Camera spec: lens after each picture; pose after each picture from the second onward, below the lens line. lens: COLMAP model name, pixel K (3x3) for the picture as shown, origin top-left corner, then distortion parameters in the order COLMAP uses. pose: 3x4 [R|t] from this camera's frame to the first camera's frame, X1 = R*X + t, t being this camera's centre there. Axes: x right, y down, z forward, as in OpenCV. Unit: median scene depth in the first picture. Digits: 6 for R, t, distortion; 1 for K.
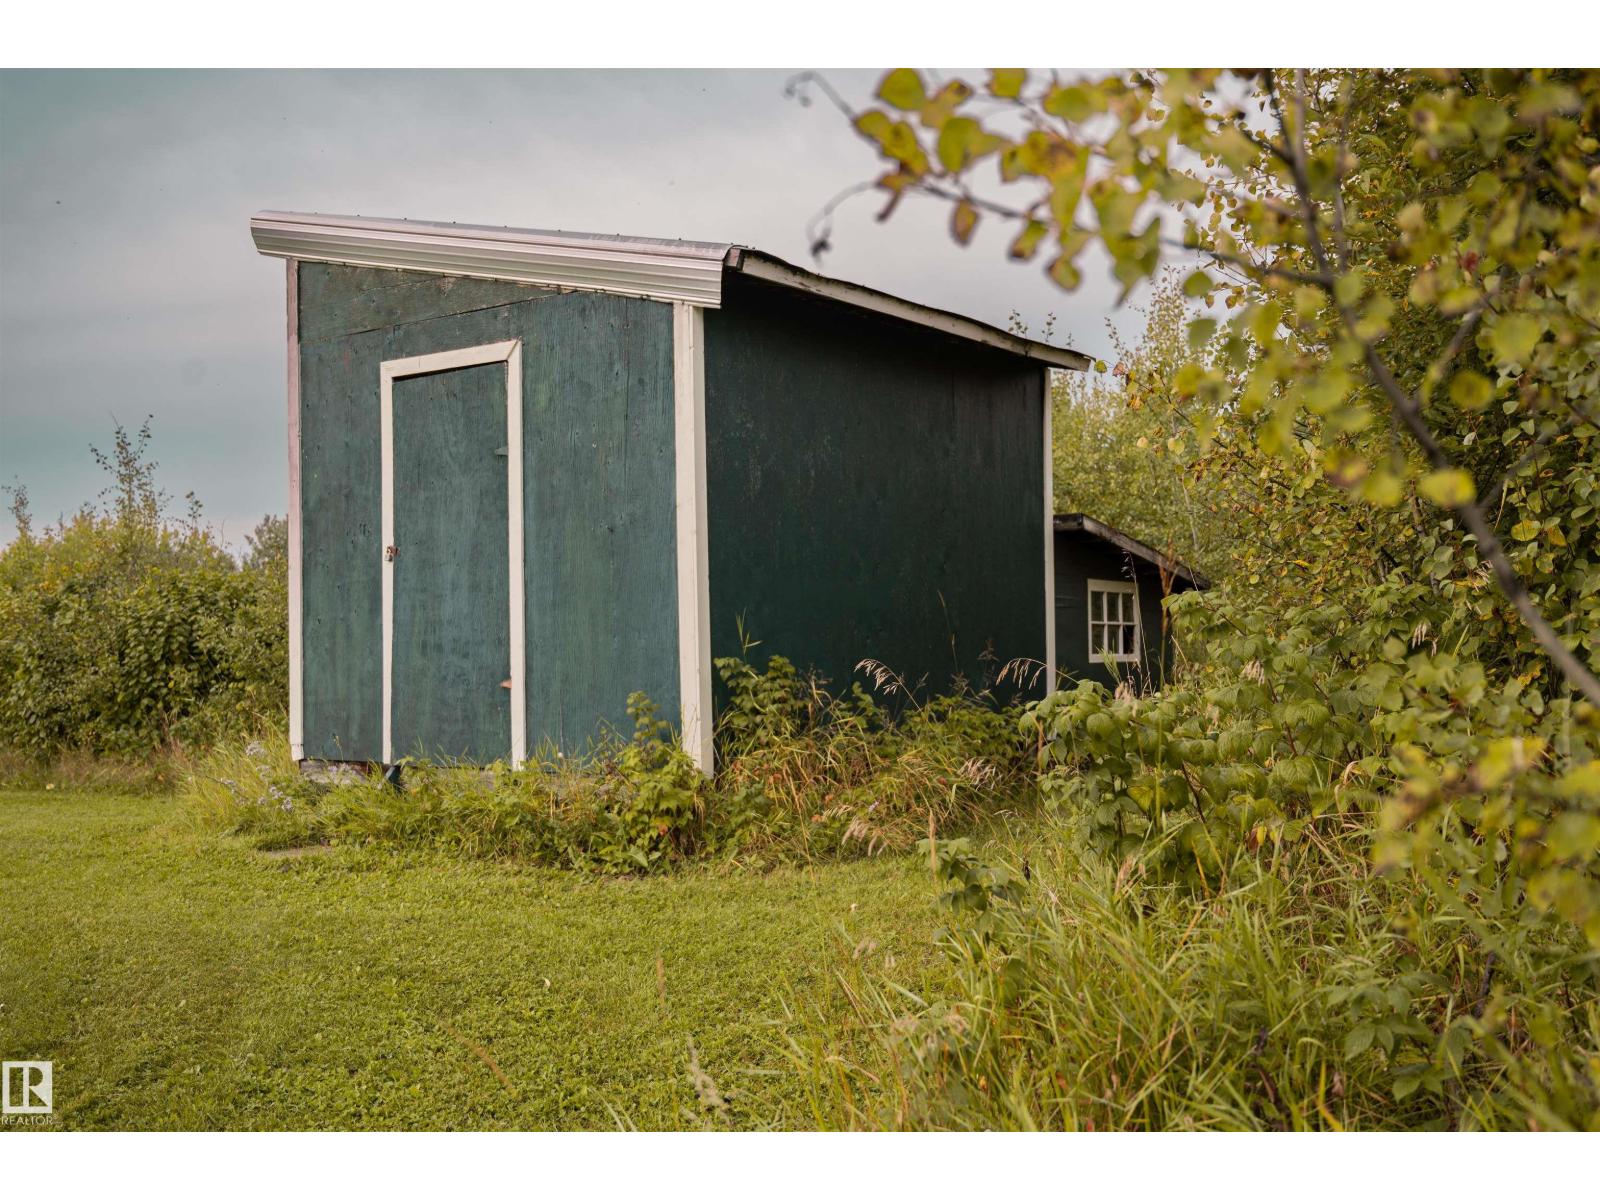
lens RADIAL K [[1573.6, 0, 800.0], [0, 1573.6, 600.0], [0, 0, 1]] dist [0.000828, -0.000578]
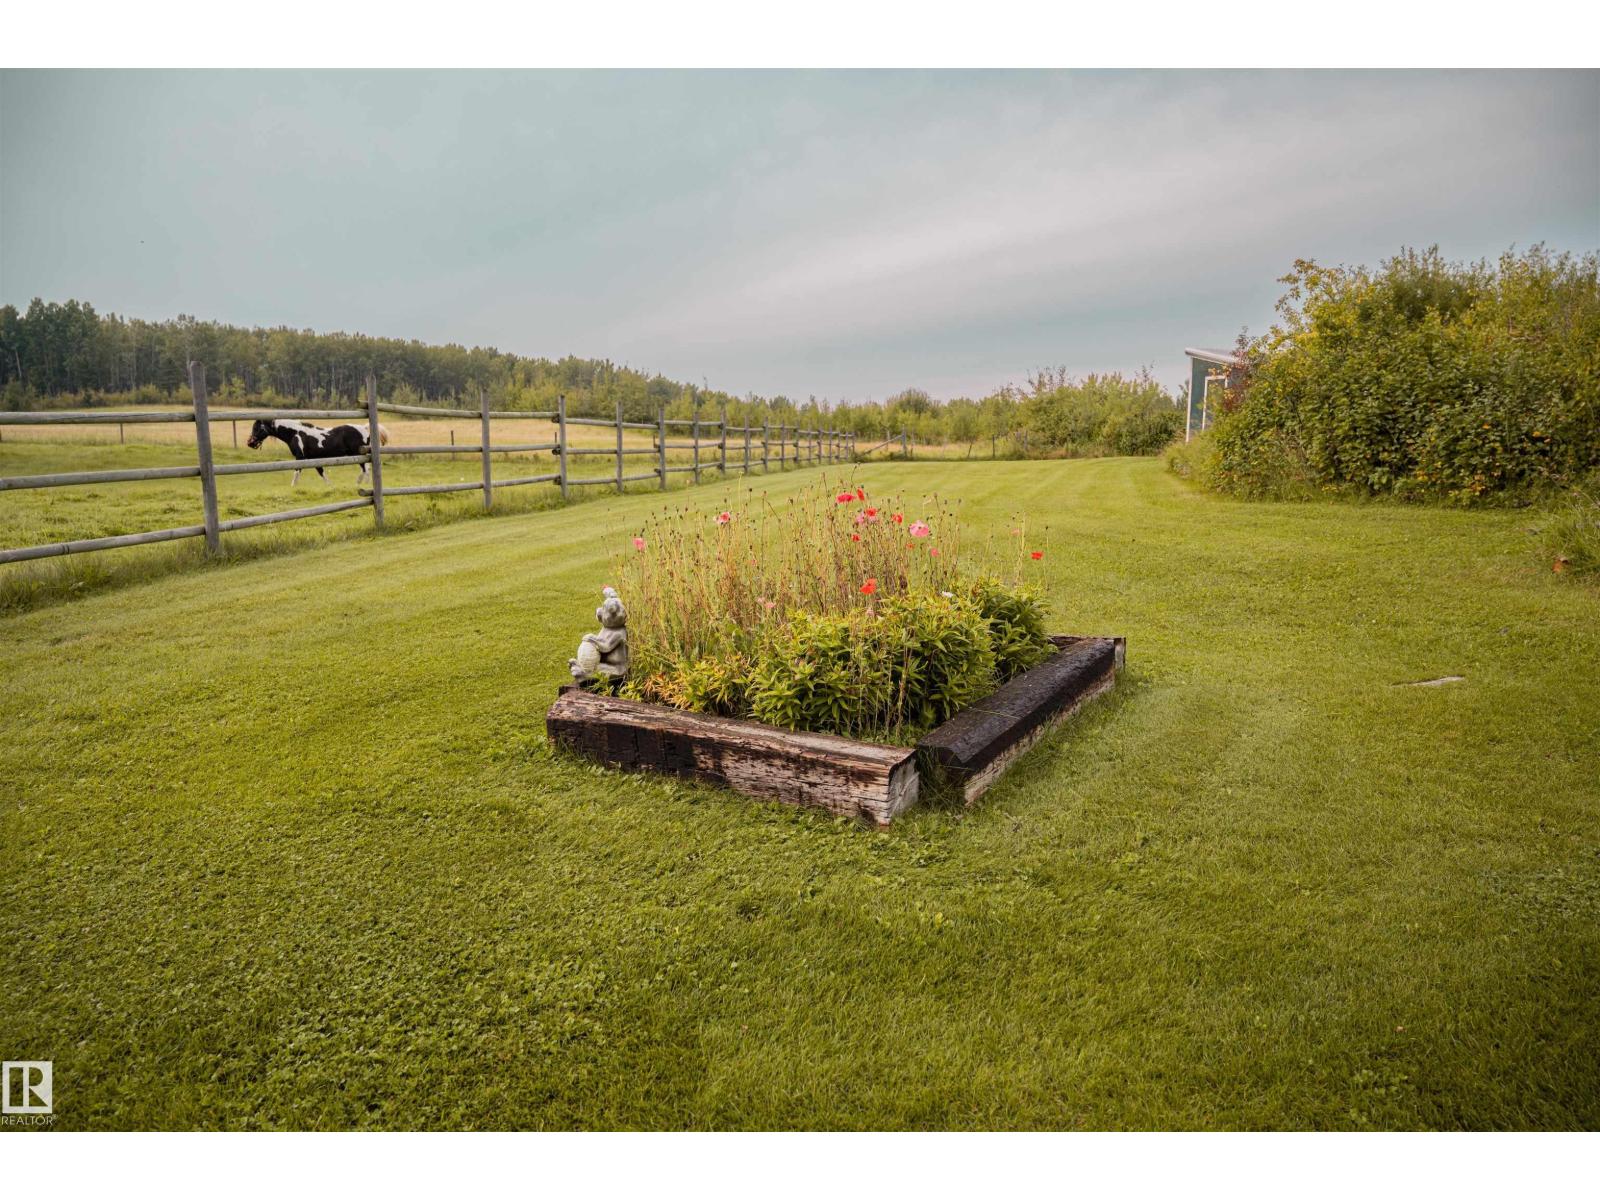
lens RADIAL K [[1045.6, 0, 800.0], [0, 1045.6, 600.0], [0, 0, 1]] dist [-0.010207, -0.002540]
pose [[0.777456, 0.112834, -0.618733, 1.114343], [-0.008069, 0.985484, 0.169577, 0.021185], [0.628885, -0.126846, 0.767081, -3.200786]]
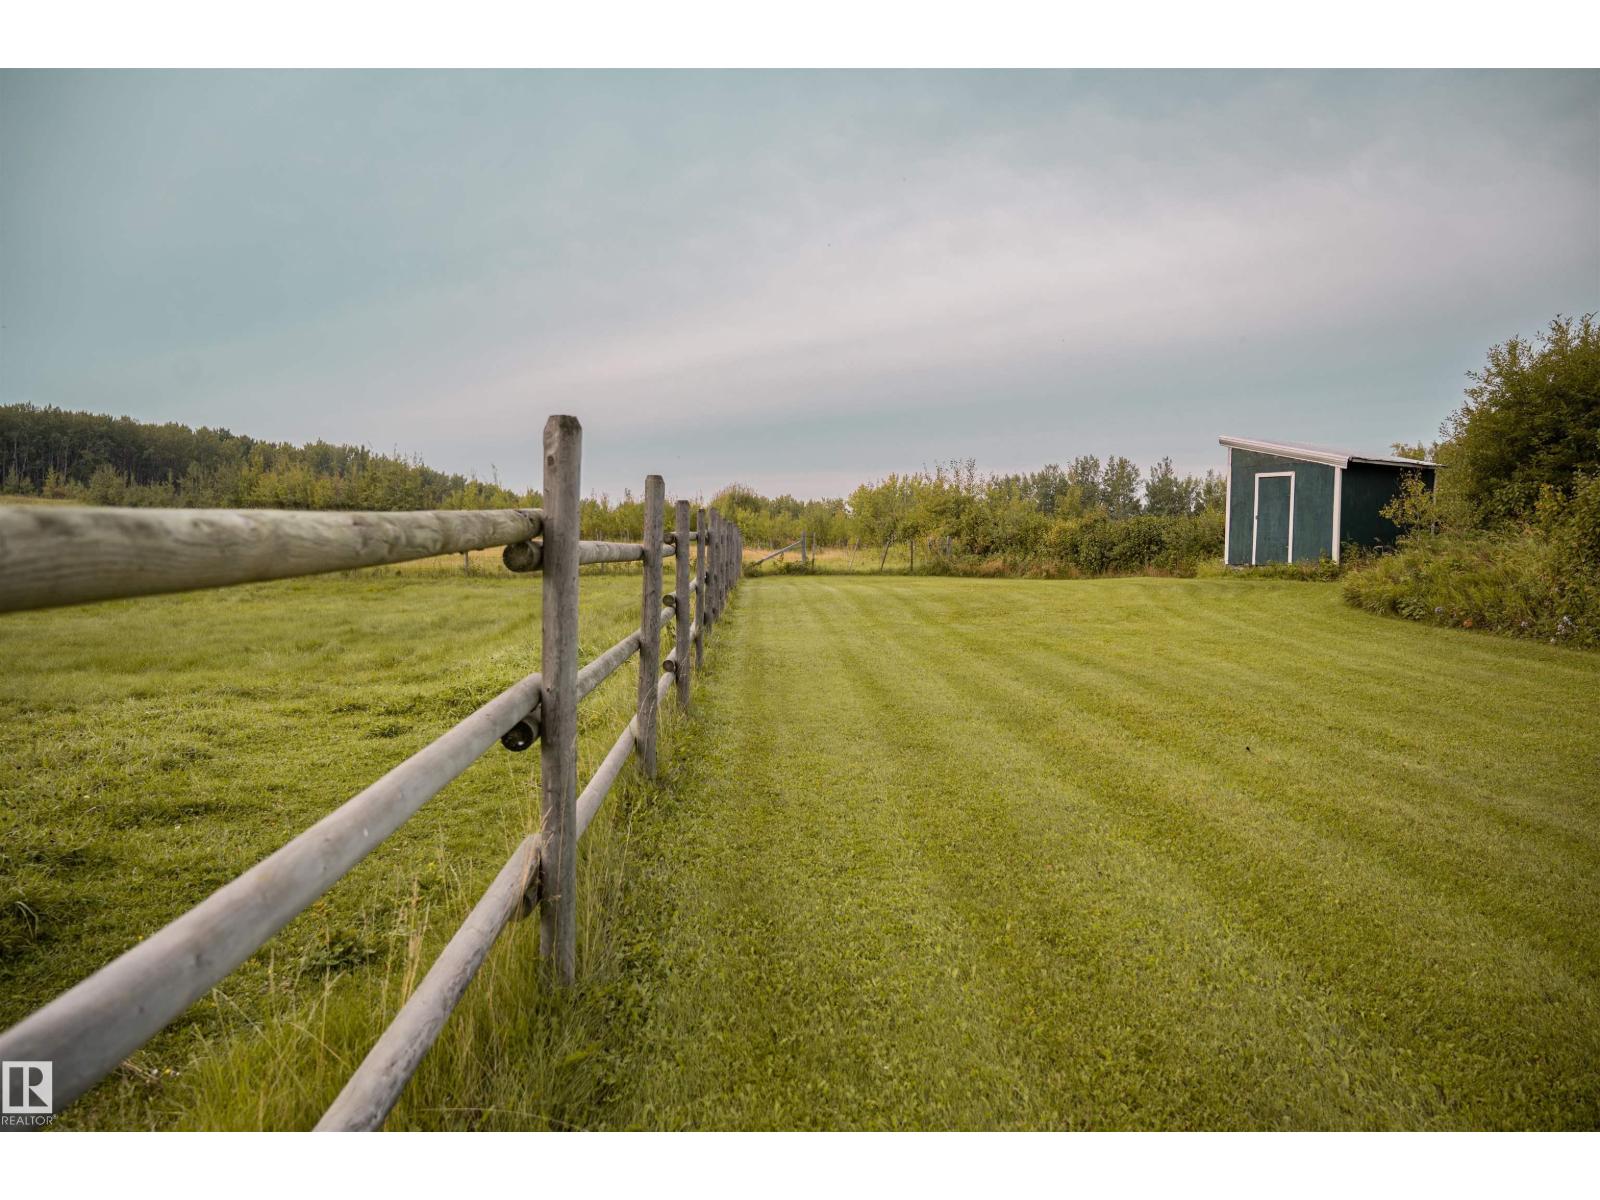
lens RADIAL K [[1056.5, 0, 800.0], [0, 1056.5, 600.0], [0, 0, 1]] dist [0.002676, 0.000862]
pose [[0.893932, 0.055273, -0.444782, -0.074603], [-0.024509, 0.996910, 0.074628, 0.012267], [0.447532, -0.055812, 0.892524, -2.343571]]
